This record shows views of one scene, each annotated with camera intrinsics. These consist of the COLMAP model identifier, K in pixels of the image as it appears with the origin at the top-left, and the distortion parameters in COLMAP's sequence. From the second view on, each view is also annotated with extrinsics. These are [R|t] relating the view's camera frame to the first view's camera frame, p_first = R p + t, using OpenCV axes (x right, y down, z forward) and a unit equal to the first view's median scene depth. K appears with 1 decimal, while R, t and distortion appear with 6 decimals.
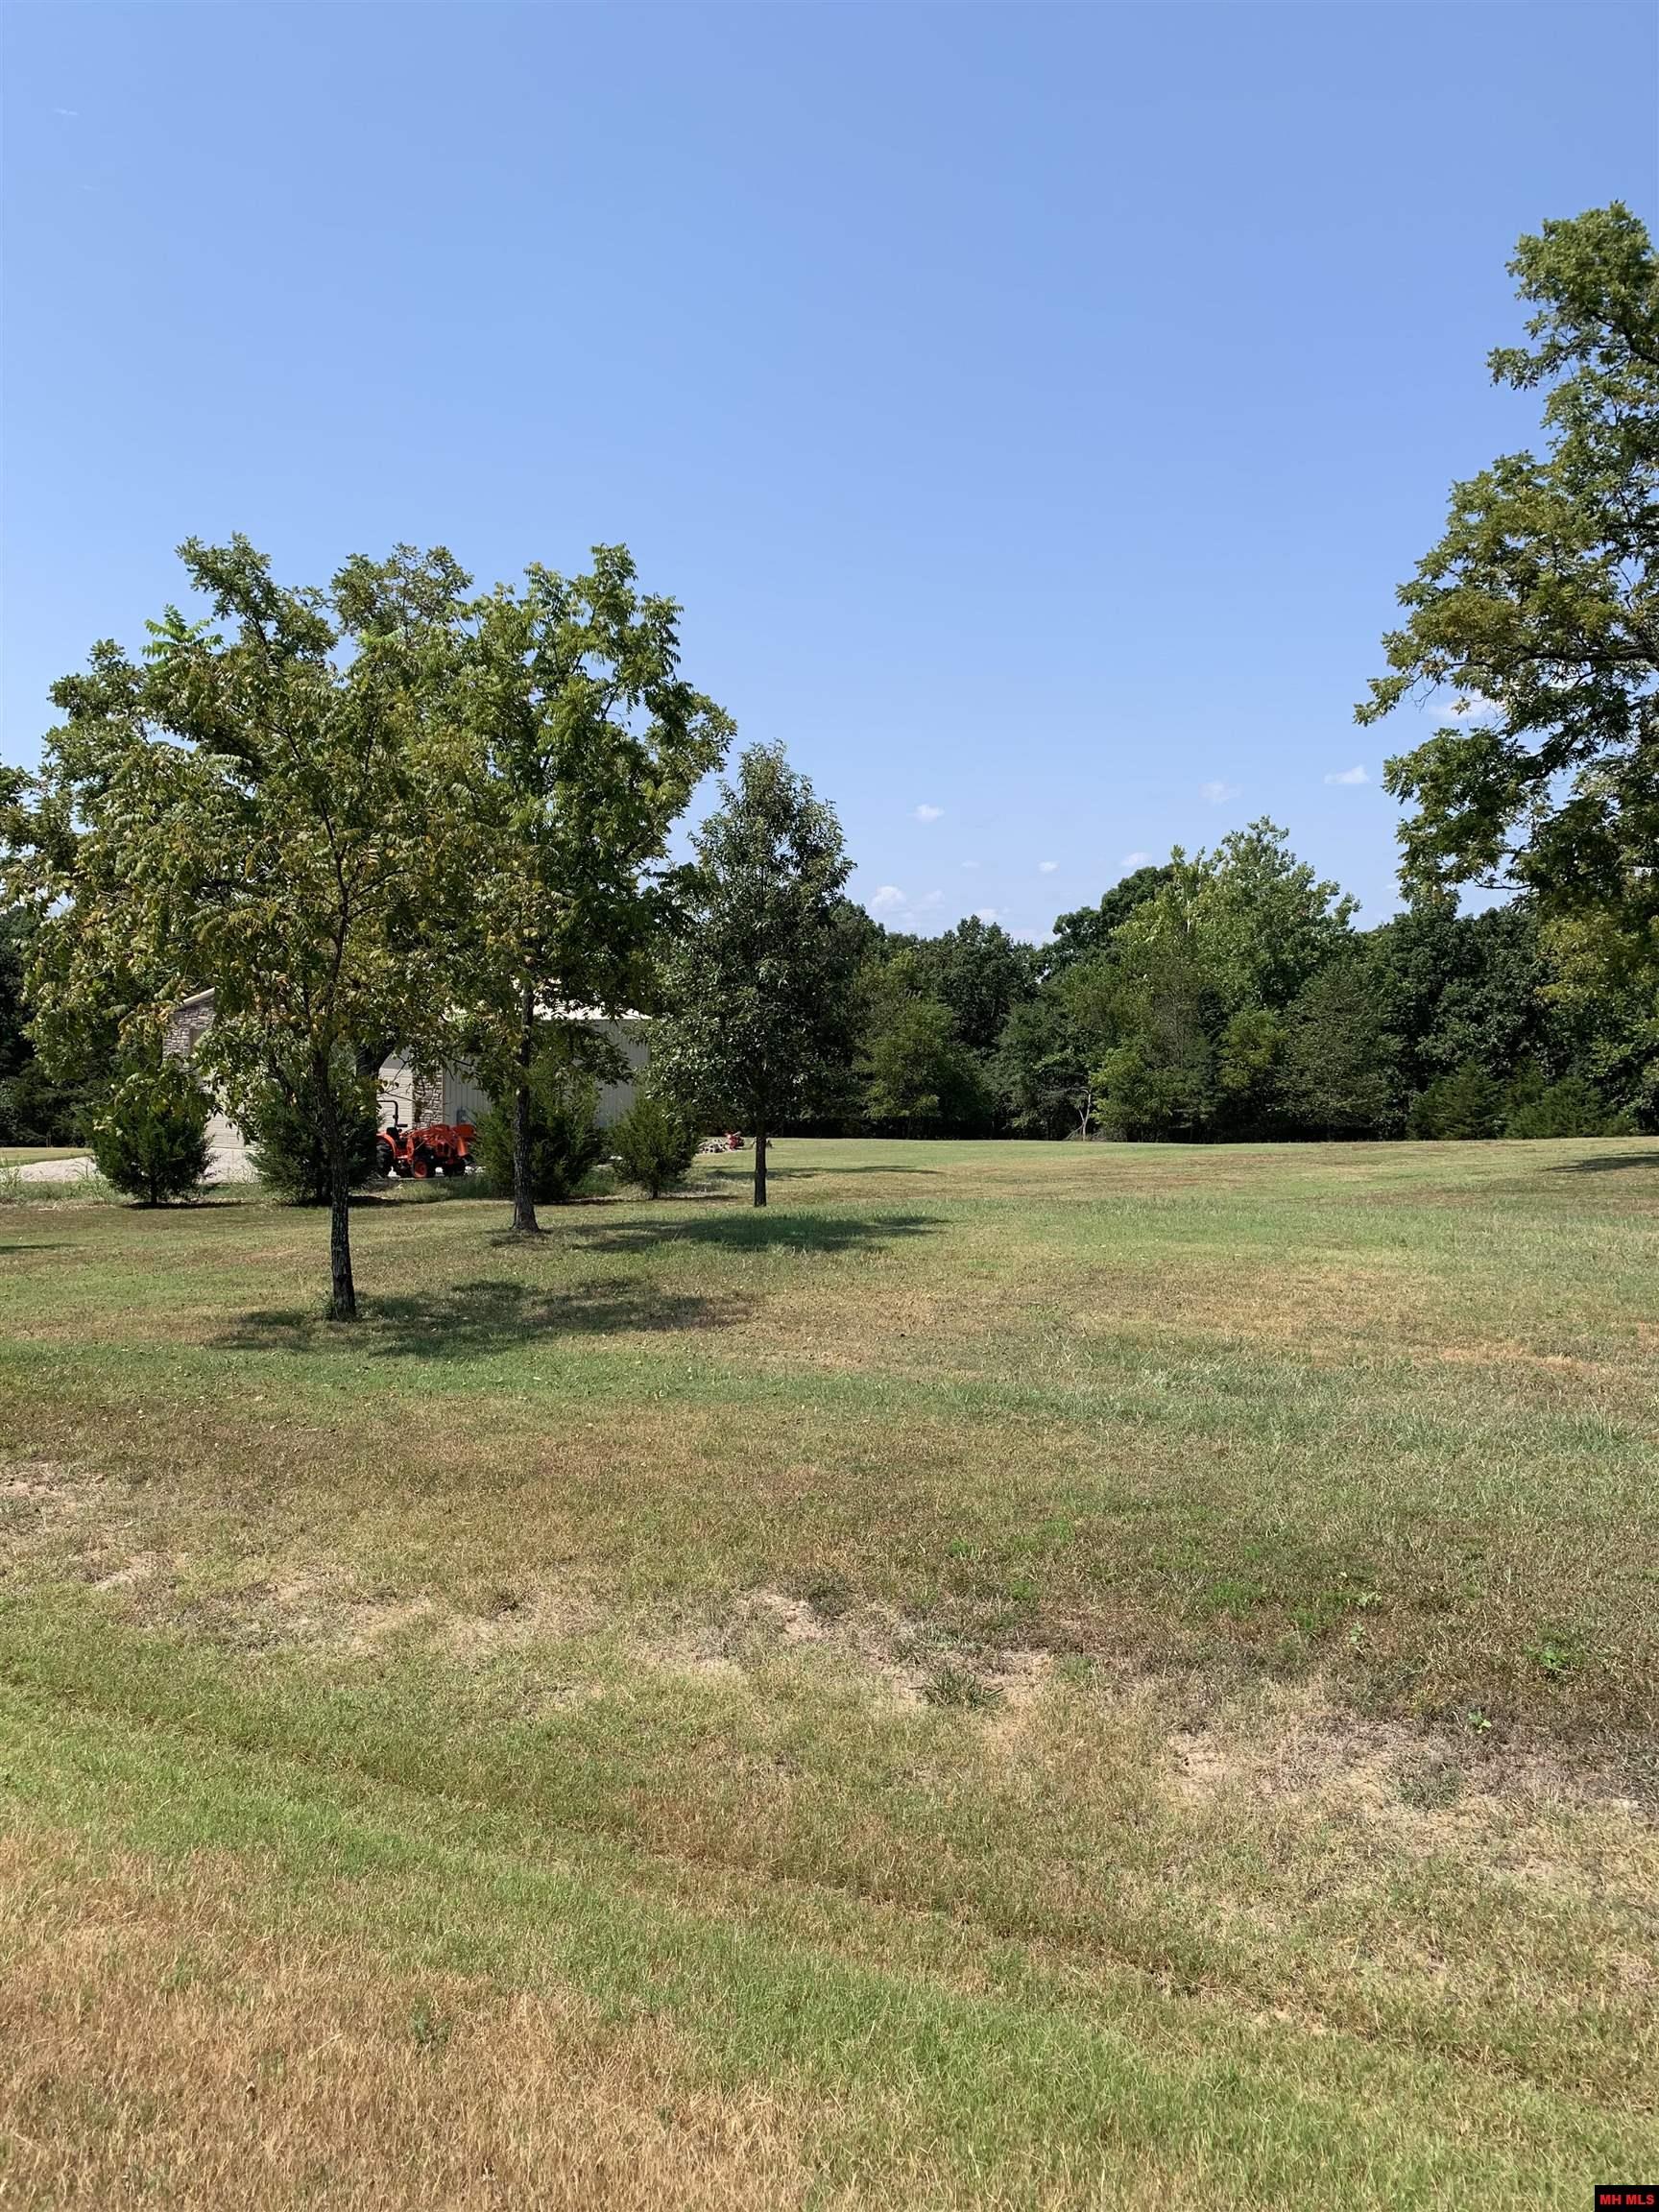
lens RADIAL K [[1648.6, 0, 814.4], [0, 1648.6, 1059.2], [0, 0, 1]] dist [0.046179, -0.005370]
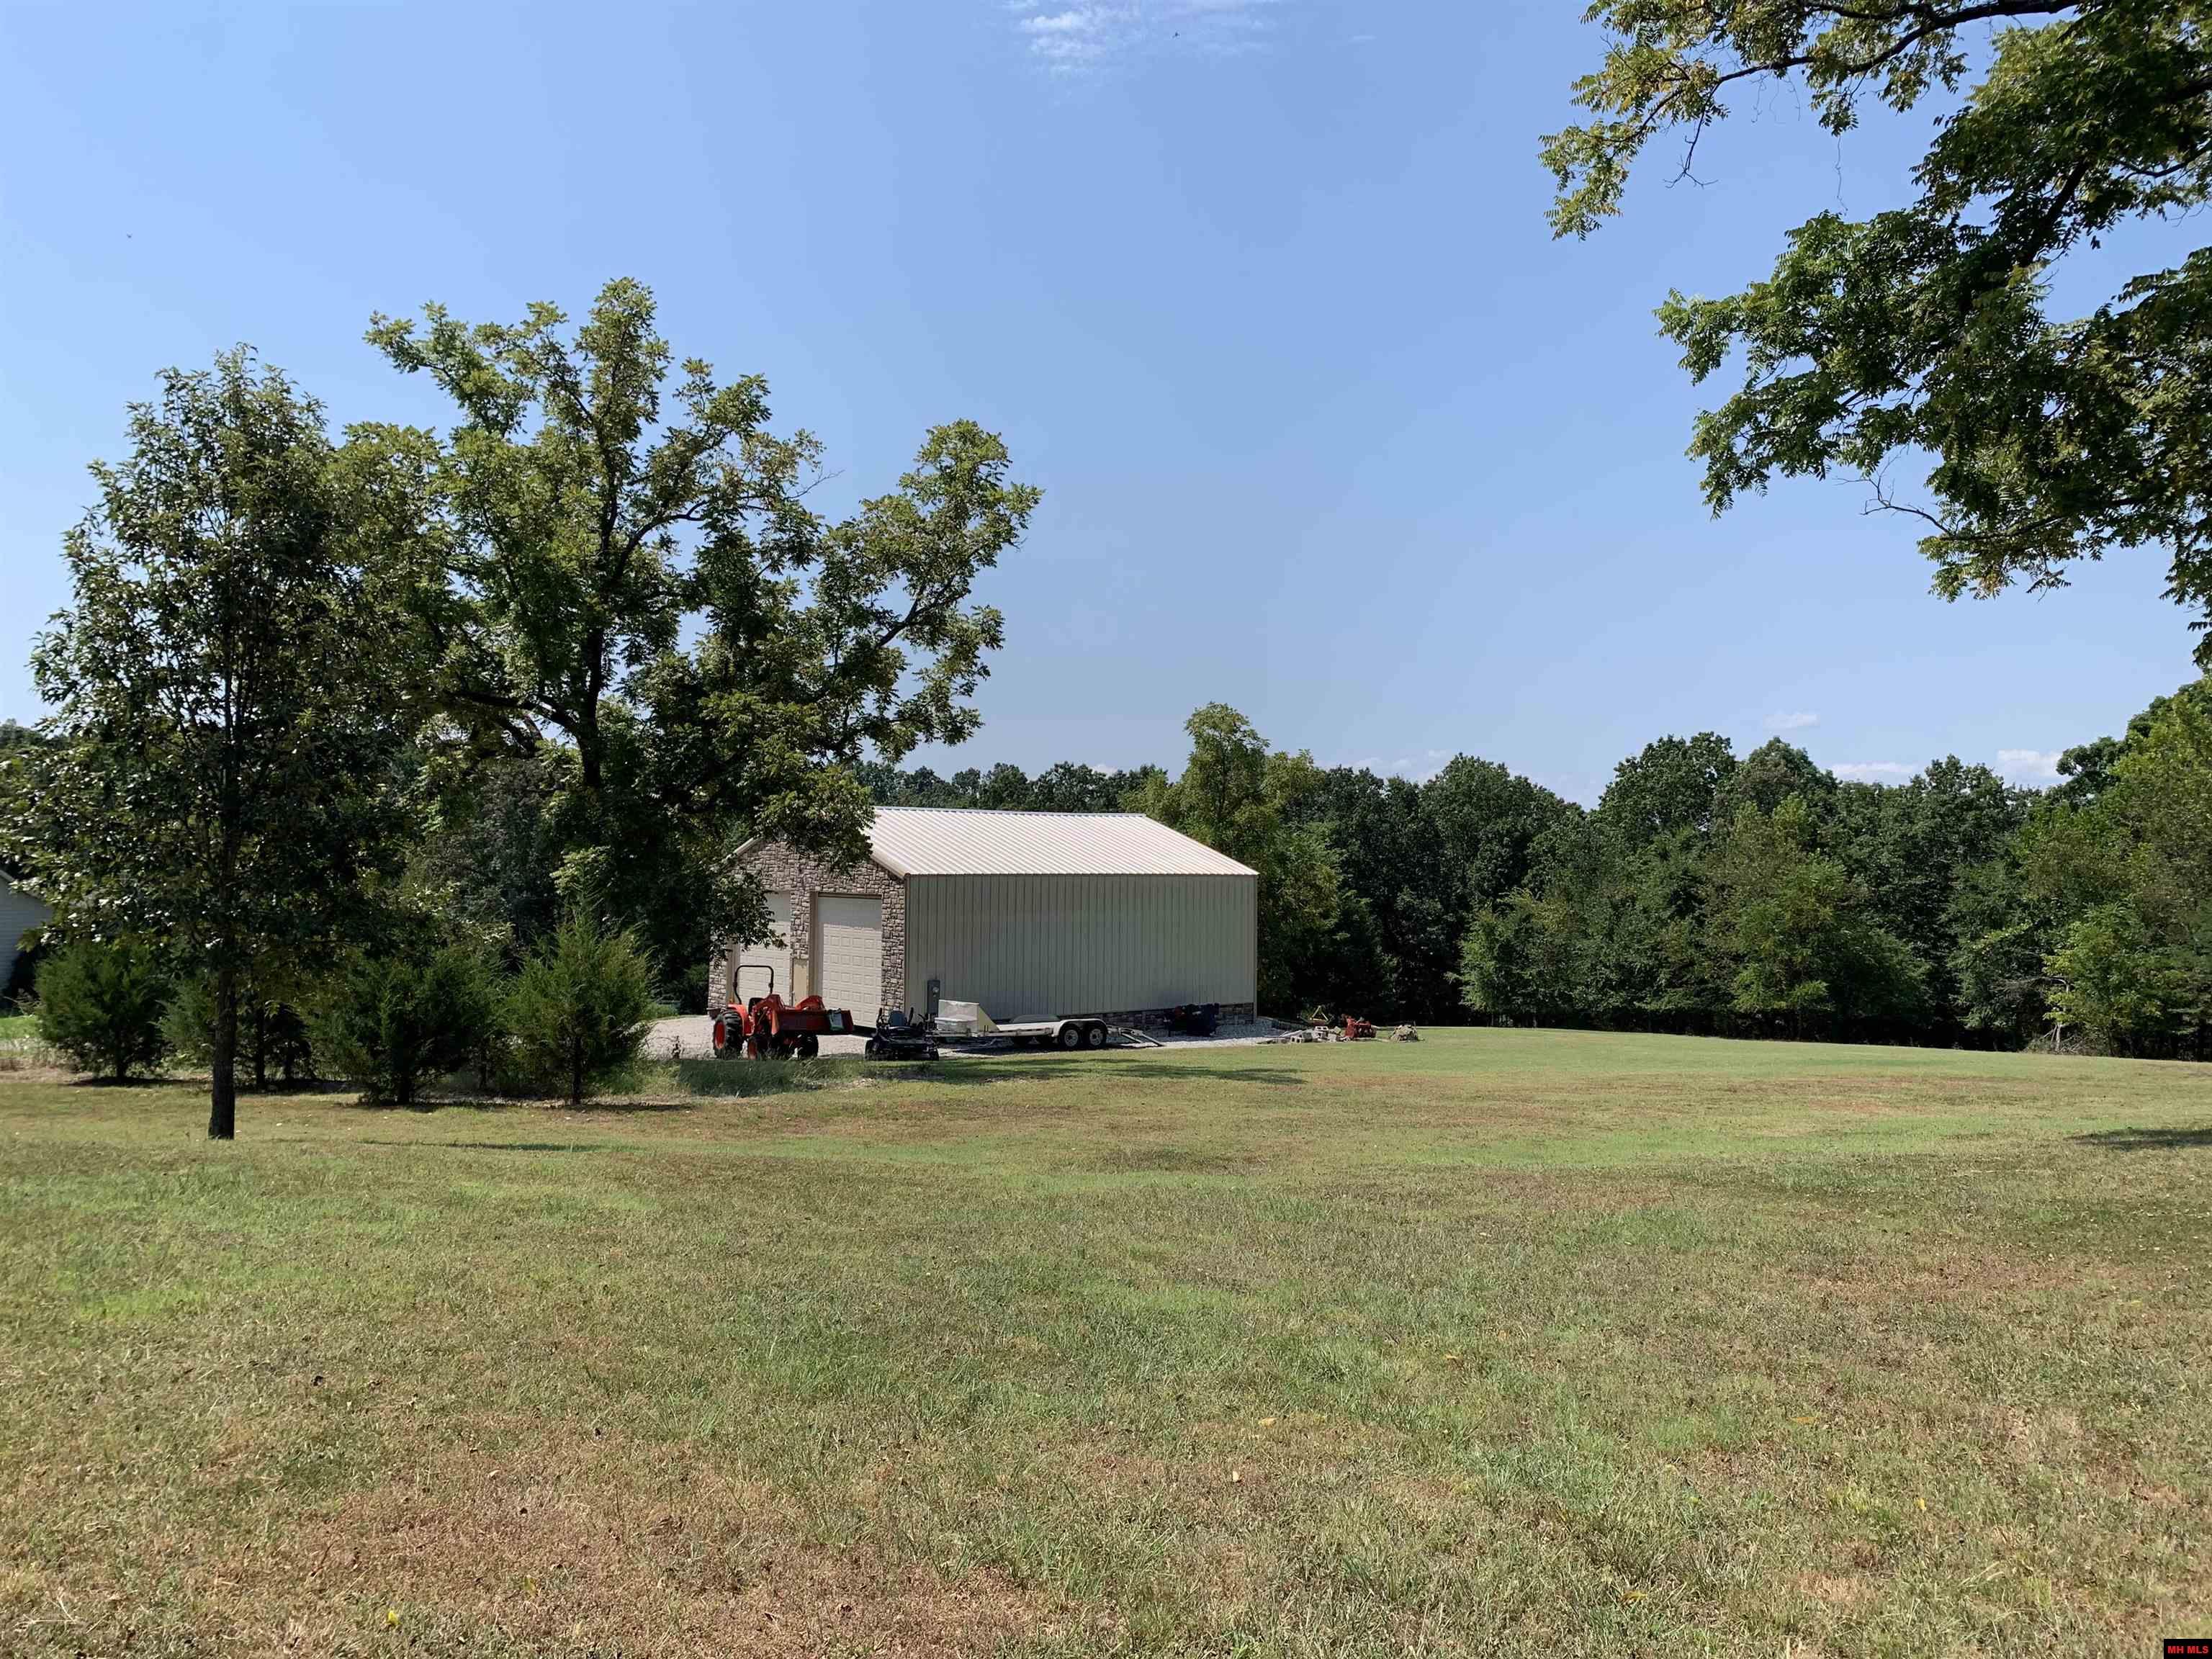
lens RADIAL K [[1681.7, 0, 1106.0], [0, 1681.7, 829.5], [0, 0, 1]] dist [0.002052, -0.001872]
pose [[0.892457, -0.021661, -0.450613, 0.132745], [-0.008803, 0.997820, -0.065399, 0.005038], [0.451047, 0.062332, 0.890321, 0.149308]]
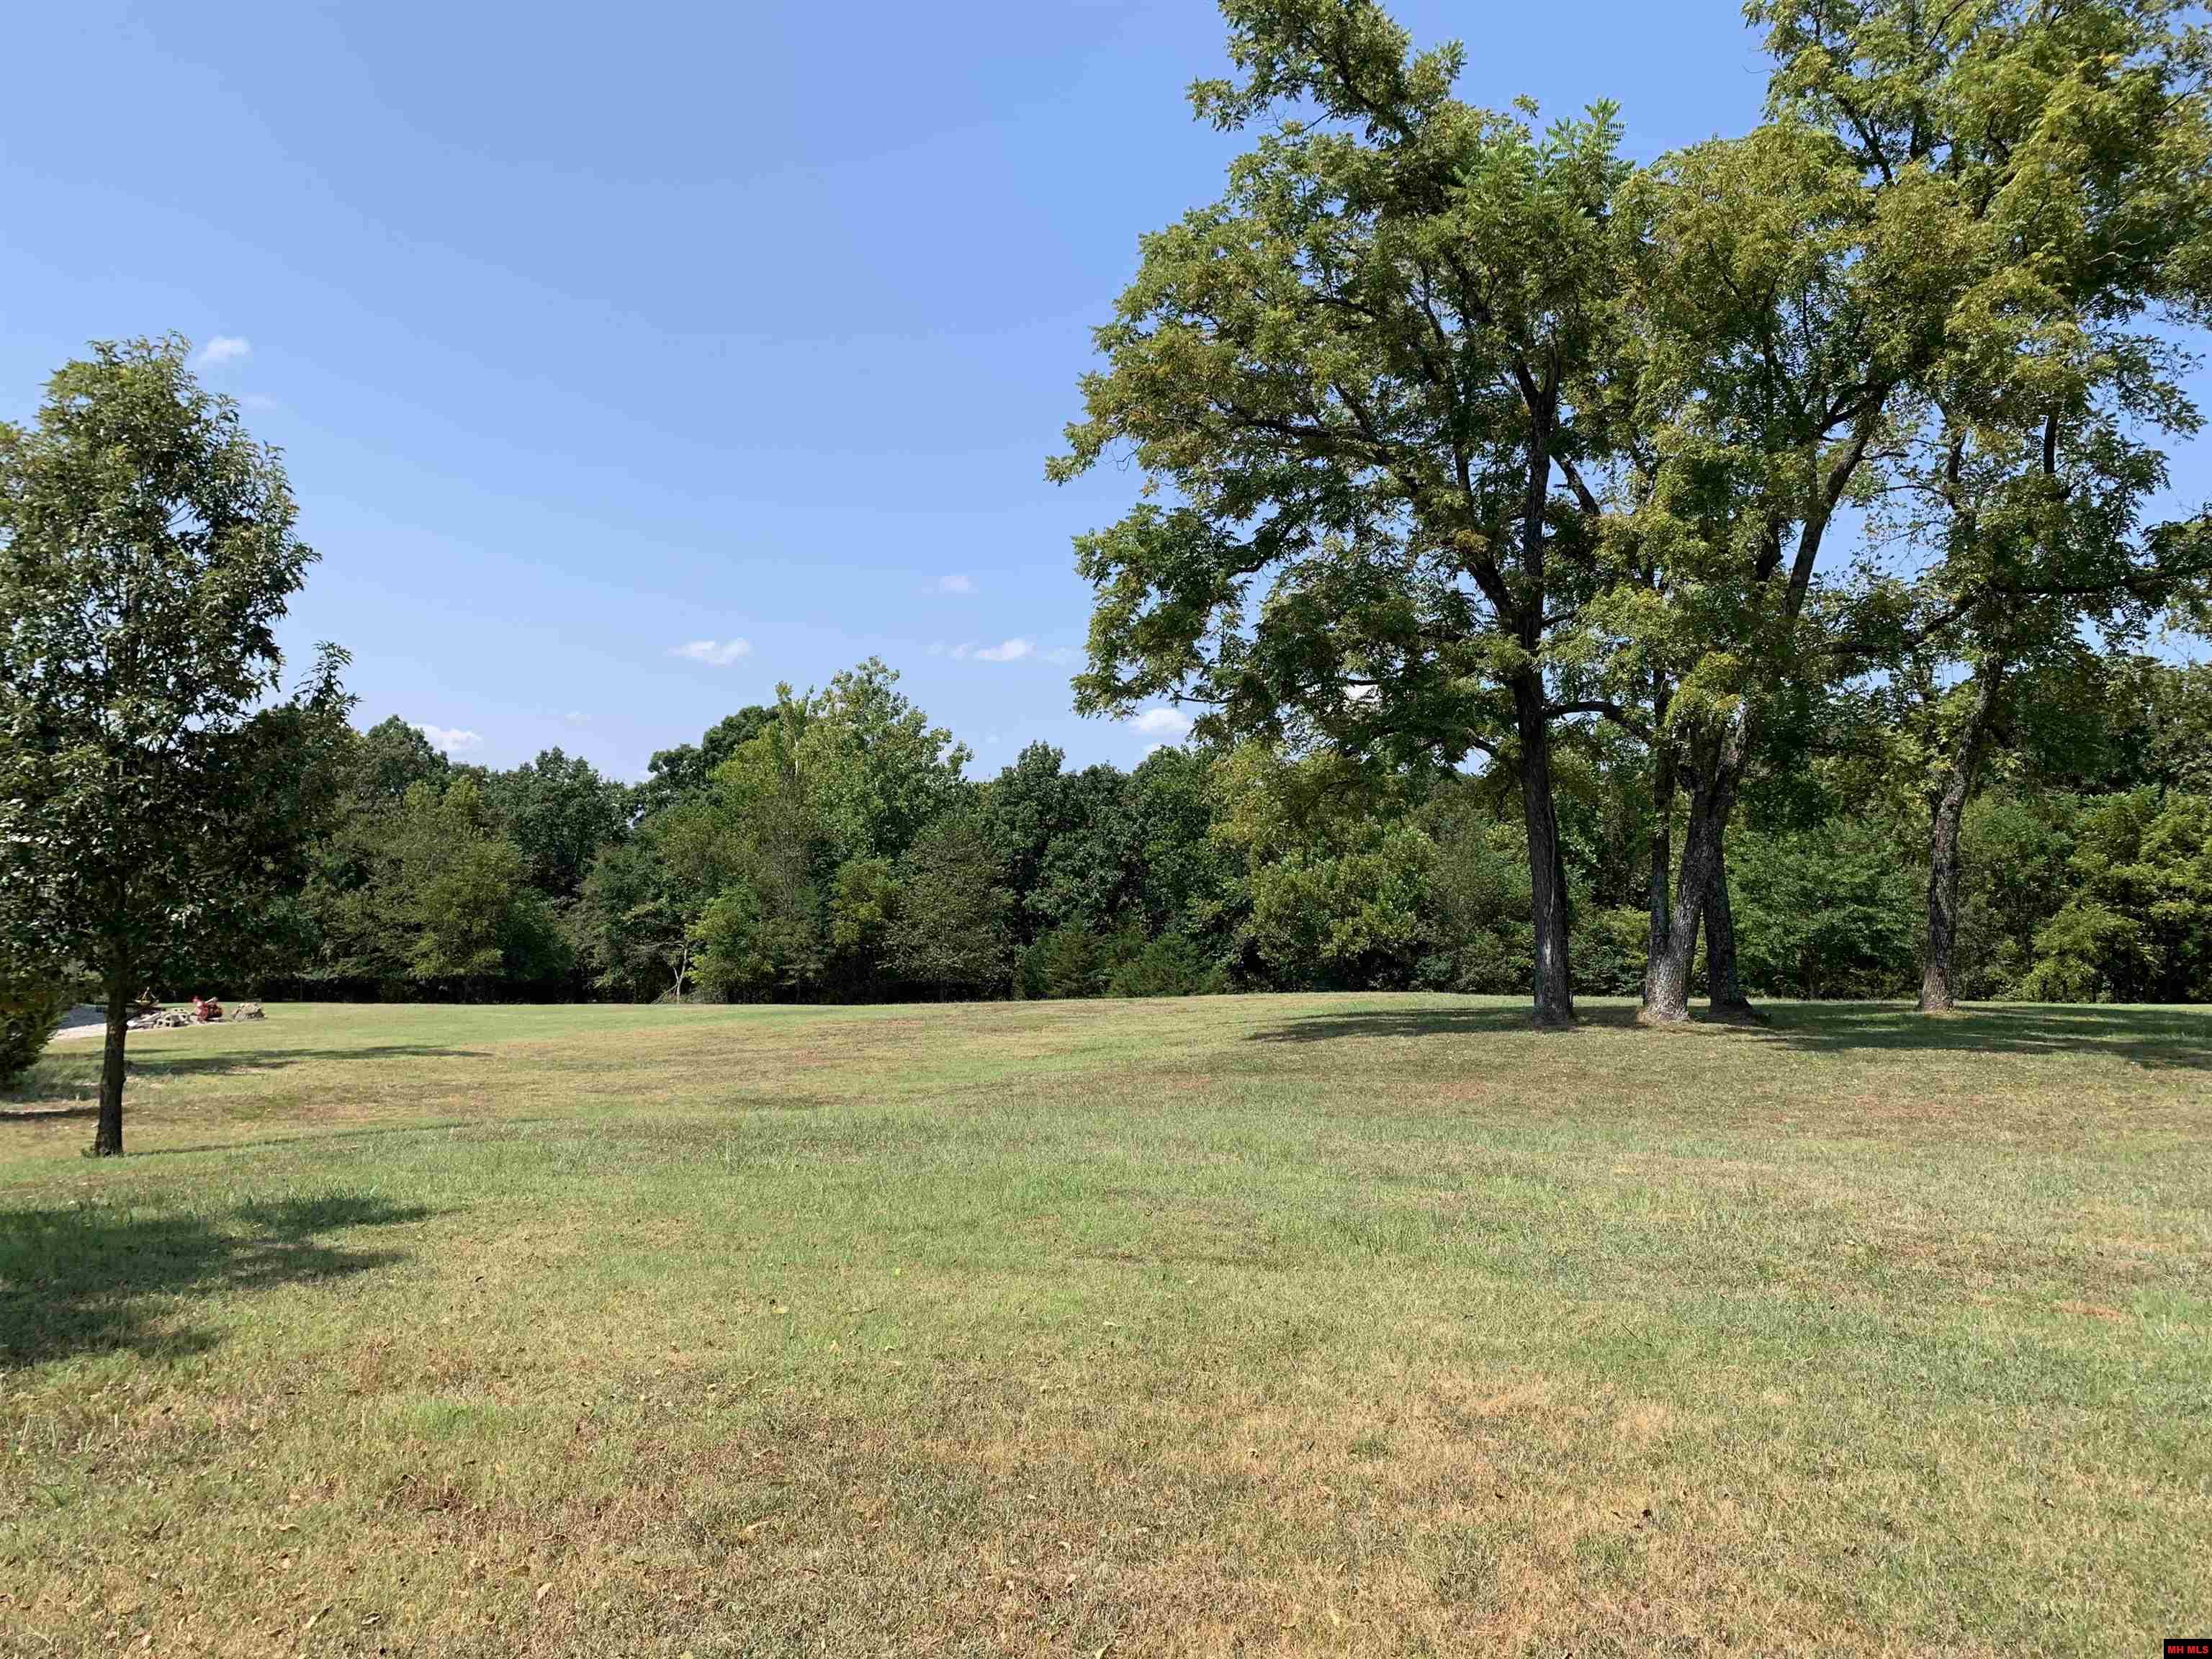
lens RADIAL K [[1661.1, 0, 1128.0], [0, 1661.1, 826.1], [0, 0, 1]] dist [0.006616, 0.001412]
pose [[0.910001, 0.031799, 0.413386, 0.010857], [-0.009737, 0.998419, -0.055368, 0.002241], [-0.414493, 0.046359, 0.908871, 0.081416]]
